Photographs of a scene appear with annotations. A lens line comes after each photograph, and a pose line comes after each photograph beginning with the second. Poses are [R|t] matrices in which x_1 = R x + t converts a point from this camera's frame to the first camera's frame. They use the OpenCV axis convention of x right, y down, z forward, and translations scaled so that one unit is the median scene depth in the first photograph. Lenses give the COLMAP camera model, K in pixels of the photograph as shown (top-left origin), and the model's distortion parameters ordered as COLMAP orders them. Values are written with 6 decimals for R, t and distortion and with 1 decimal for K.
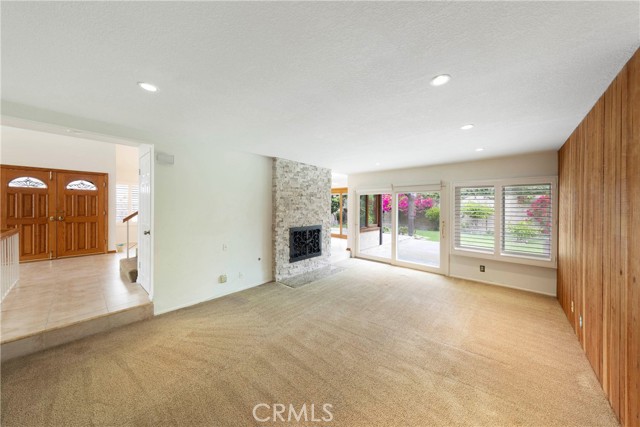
lens RADIAL K [[209.0, 0, 320.0], [0, 209.0, 213.5], [0, 0, 1]] dist [0.000106, -0.000006]
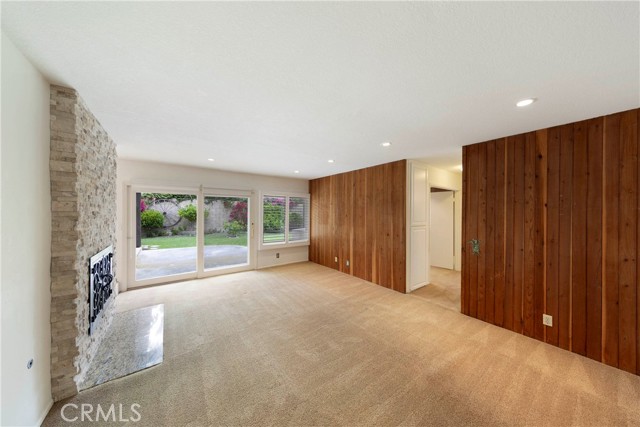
lens RADIAL K [[209.0, 0, 320.0], [0, 209.0, 213.5], [0, 0, 1]] dist [0.000106, -0.000006]
pose [[0.198473, -0.014763, 0.979995, -0.513001], [0.028691, 0.999546, 0.009247, -0.017743], [-0.979686, 0.026282, 0.198806, 0.448171]]
